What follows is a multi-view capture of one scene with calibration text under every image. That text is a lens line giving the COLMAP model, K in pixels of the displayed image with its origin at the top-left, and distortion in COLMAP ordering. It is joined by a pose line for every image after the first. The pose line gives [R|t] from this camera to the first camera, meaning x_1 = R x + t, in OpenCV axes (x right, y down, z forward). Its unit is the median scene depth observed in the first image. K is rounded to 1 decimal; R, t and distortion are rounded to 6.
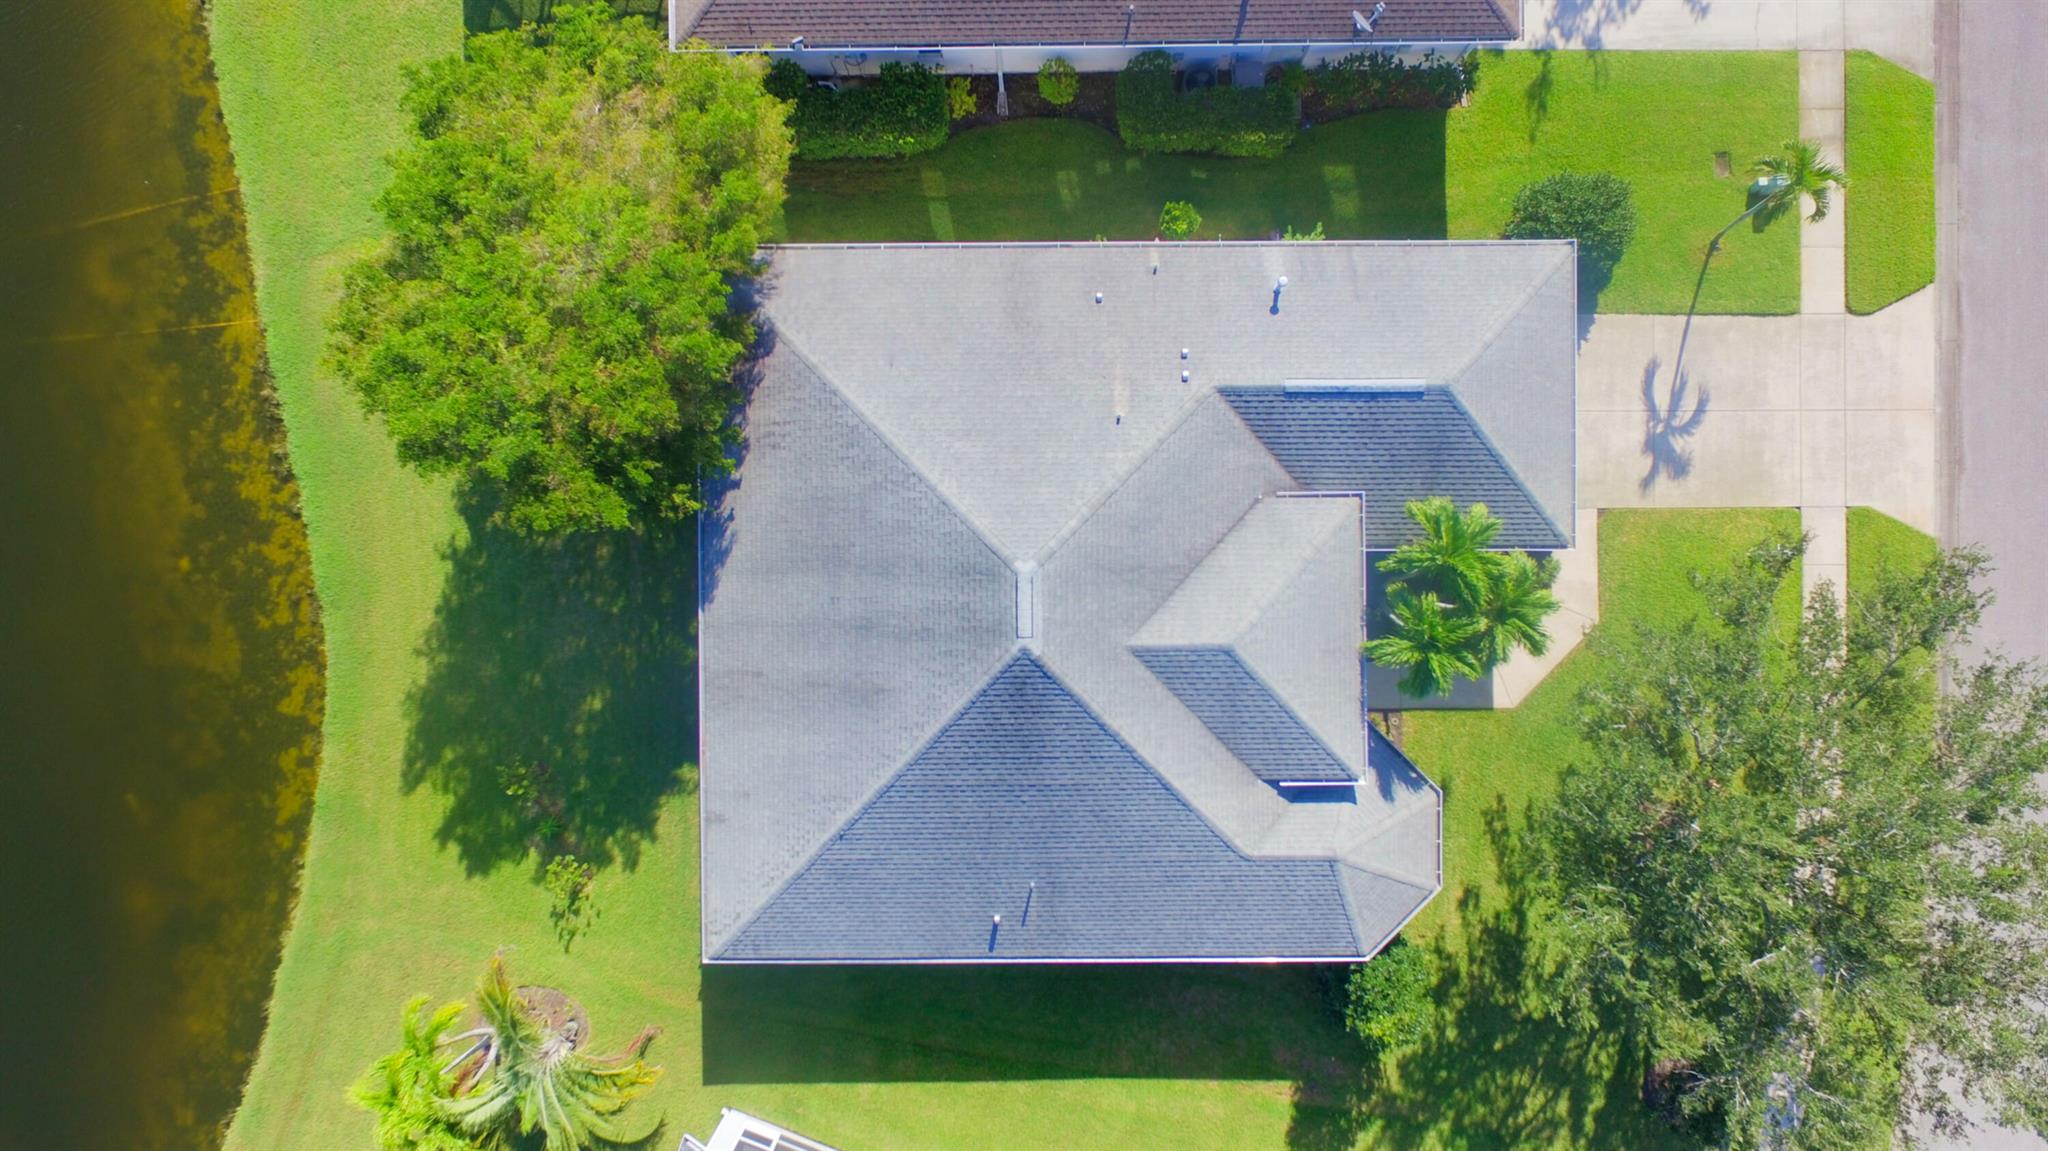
lens RADIAL K [[1047.9, 0, 1024.0], [0, 1047.9, 575.5], [0, 0, 1]] dist [0.004271, 0.000696]
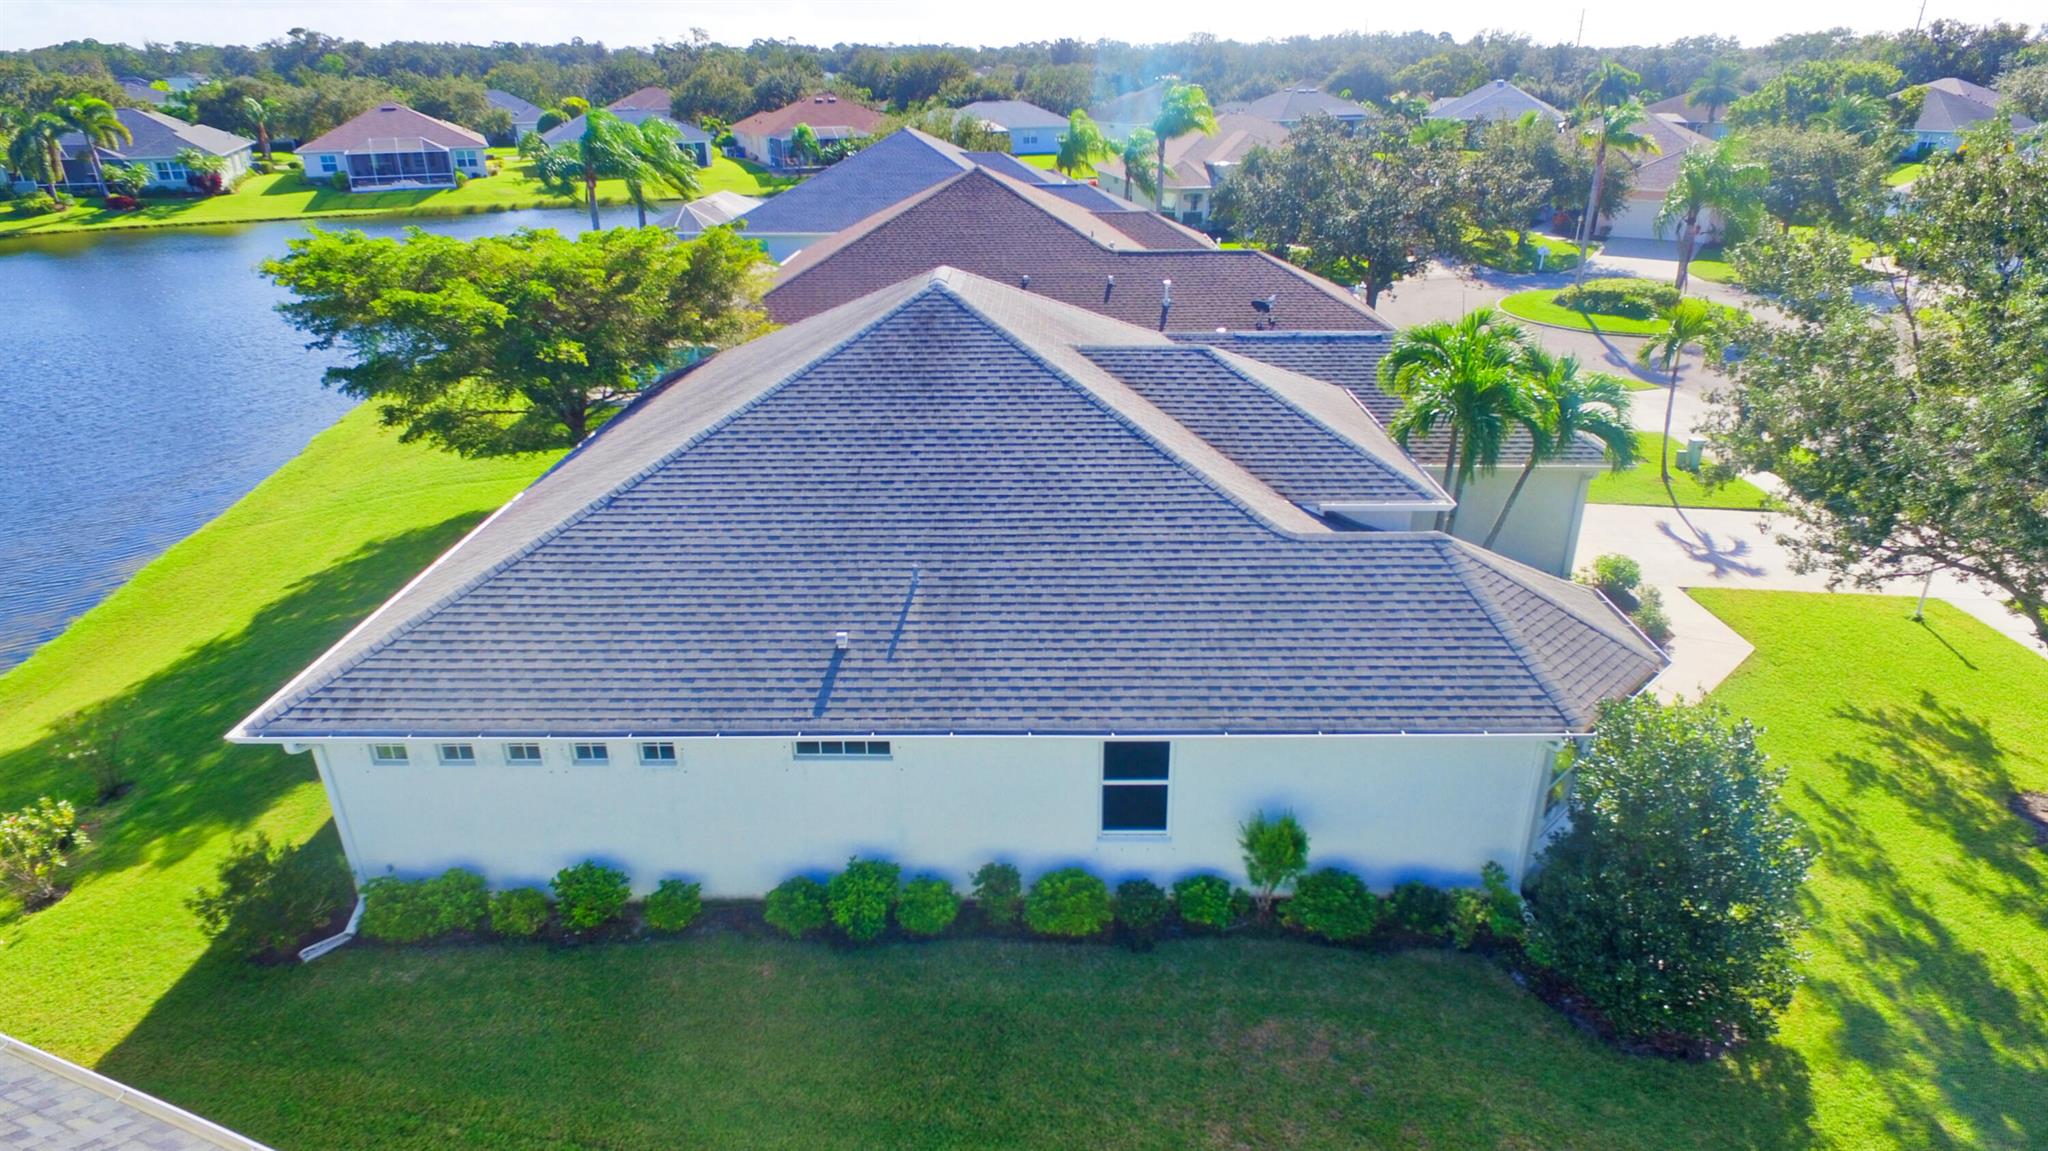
lens RADIAL K [[1047.9, 0, 1024.0], [0, 1047.9, 575.5], [0, 0, 1]] dist [0.004271, 0.000696]
pose [[0.999714, 0.015909, -0.017883, 0.079739], [-0.023361, 0.485953, -0.873672, 0.821843], [-0.005209, 0.873840, 0.486186, 0.762851]]
